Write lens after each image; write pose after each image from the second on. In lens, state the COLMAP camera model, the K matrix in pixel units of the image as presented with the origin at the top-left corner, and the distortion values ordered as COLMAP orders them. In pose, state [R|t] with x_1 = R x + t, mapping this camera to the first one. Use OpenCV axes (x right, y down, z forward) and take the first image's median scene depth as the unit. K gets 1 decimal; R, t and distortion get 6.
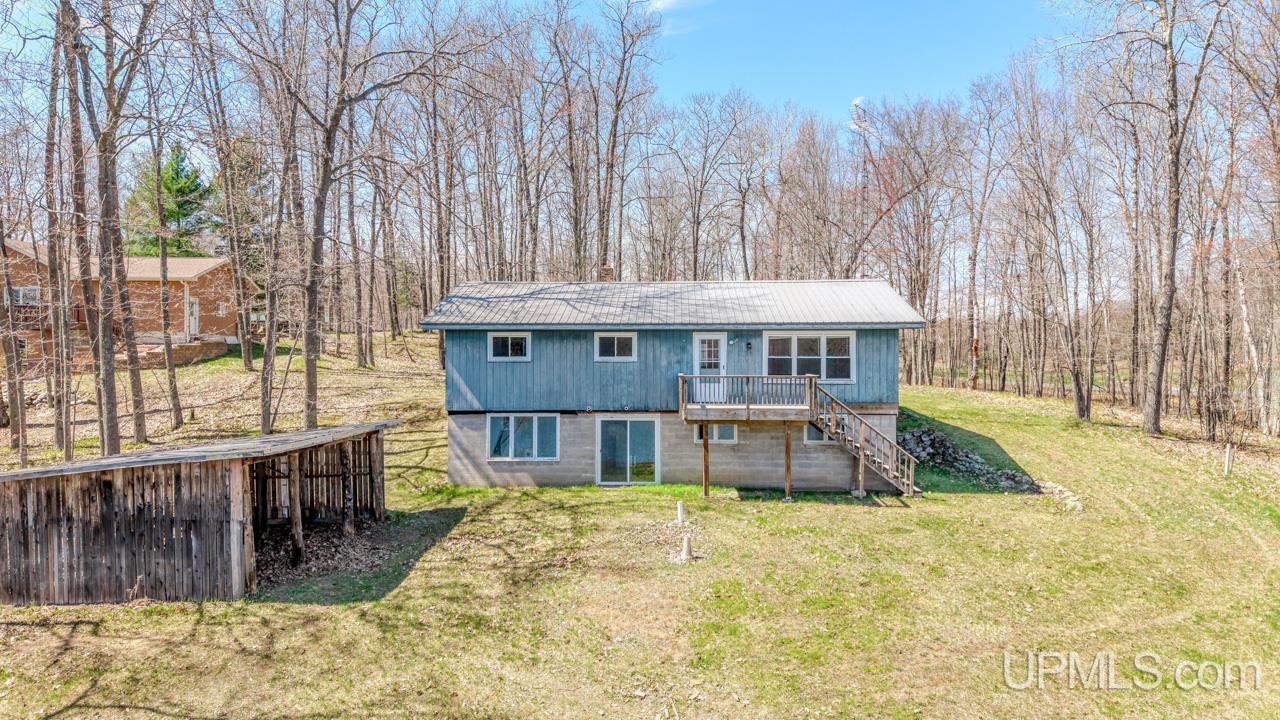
lens RADIAL K [[911.3, 0, 640.0], [0, 911.3, 360.0], [0, 0, 1]] dist [0.115355, -0.001783]
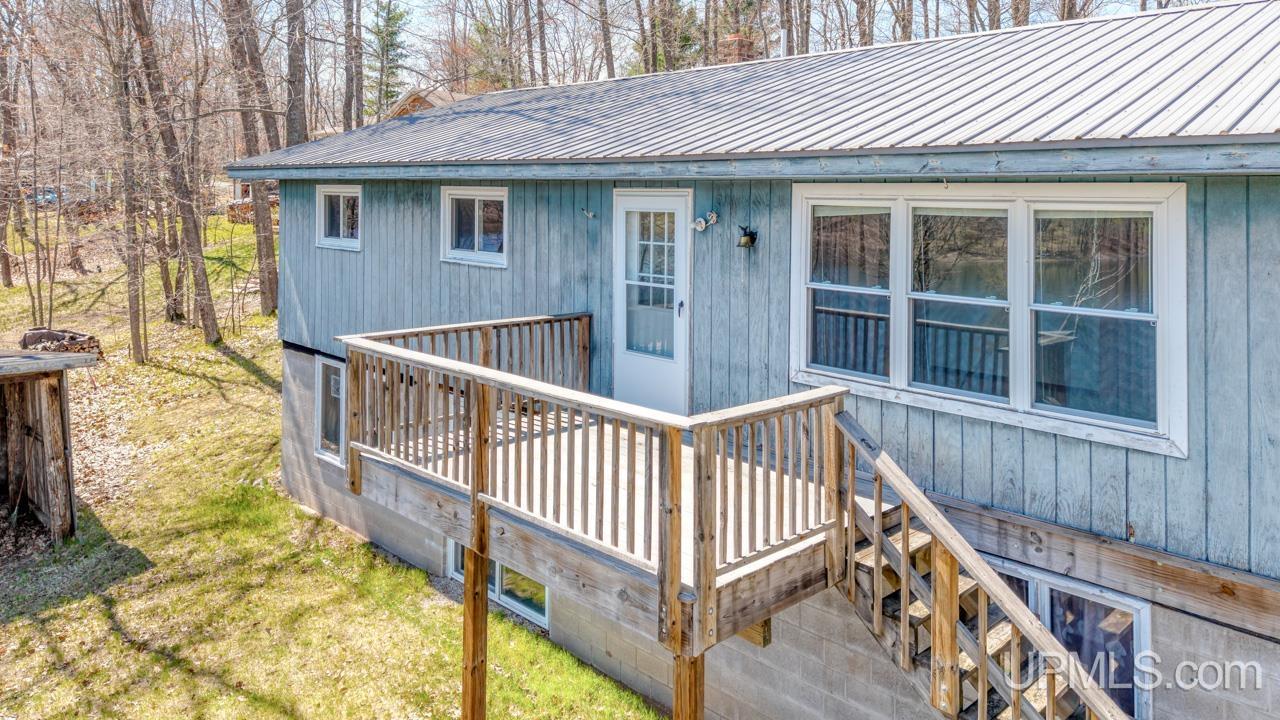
lens RADIAL K [[911.3, 0, 640.0], [0, 911.3, 360.0], [0, 0, 1]] dist [0.115355, -0.001783]
pose [[0.683983, 0.139319, -0.716071, 0.301006], [-0.066433, 0.989411, 0.129044, -0.012903], [0.726467, -0.040693, 0.685996, 0.783859]]
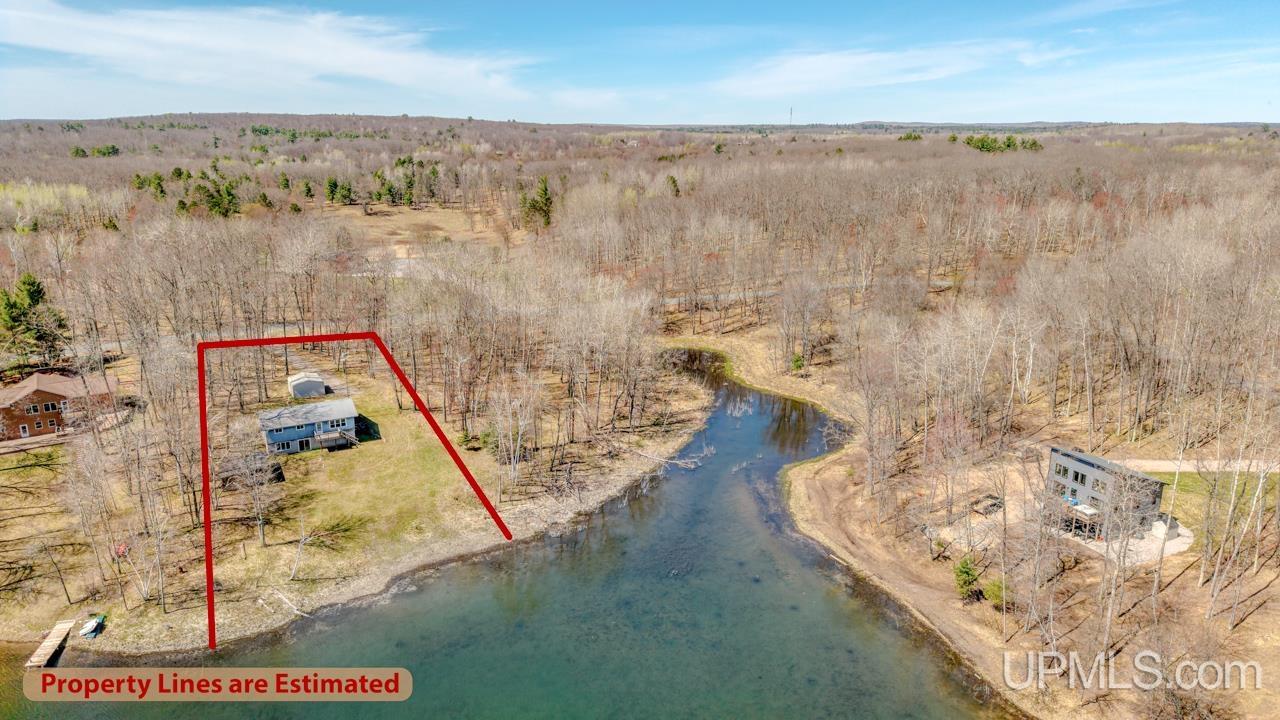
lens RADIAL K [[911.3, 0, 640.0], [0, 911.3, 360.0], [0, 0, 1]] dist [0.115355, -0.001783]
pose [[0.868853, -0.140691, 0.474659, -0.846028], [0.019028, 0.967551, 0.251957, -1.787639], [-0.494705, -0.209881, 0.843337, -4.659165]]
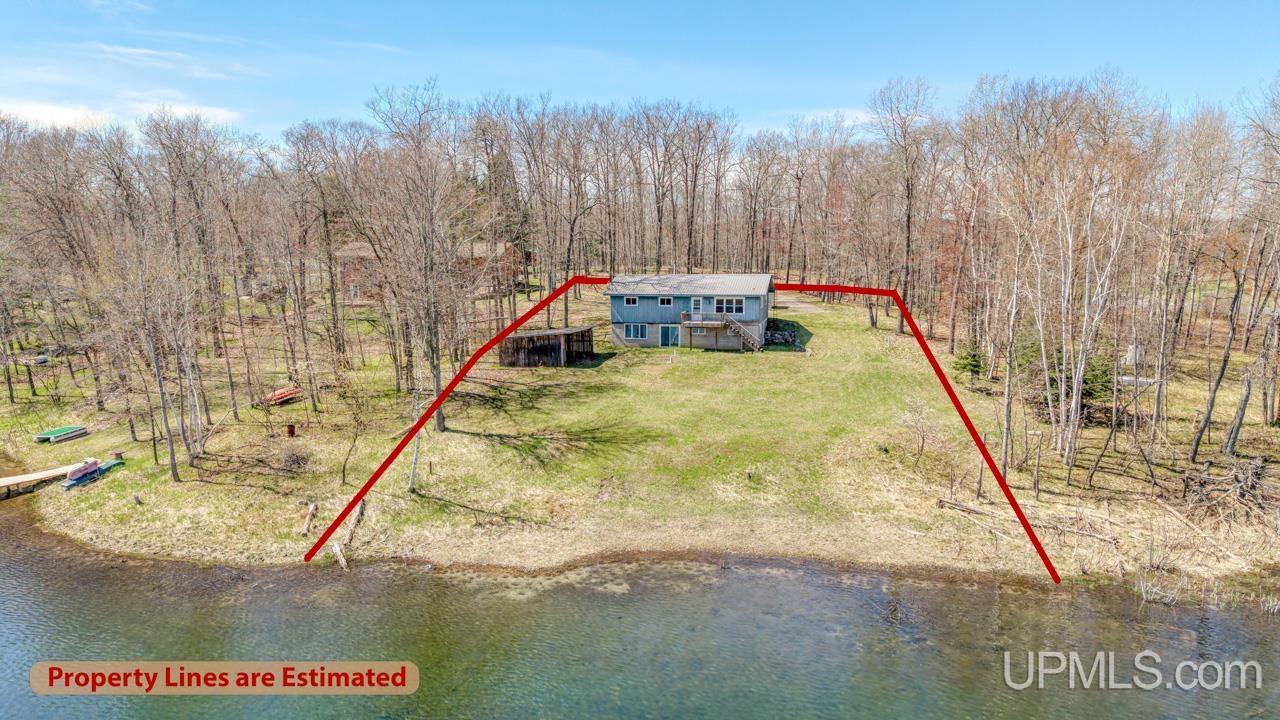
lens RADIAL K [[911.3, 0, 640.0], [0, 911.3, 360.0], [0, 0, 1]] dist [0.115355, -0.001783]
pose [[0.982984, 0.021322, -0.182448, 0.446921], [-0.001287, 0.994015, 0.109234, -0.153532], [0.183685, -0.107141, 0.977129, -1.998971]]
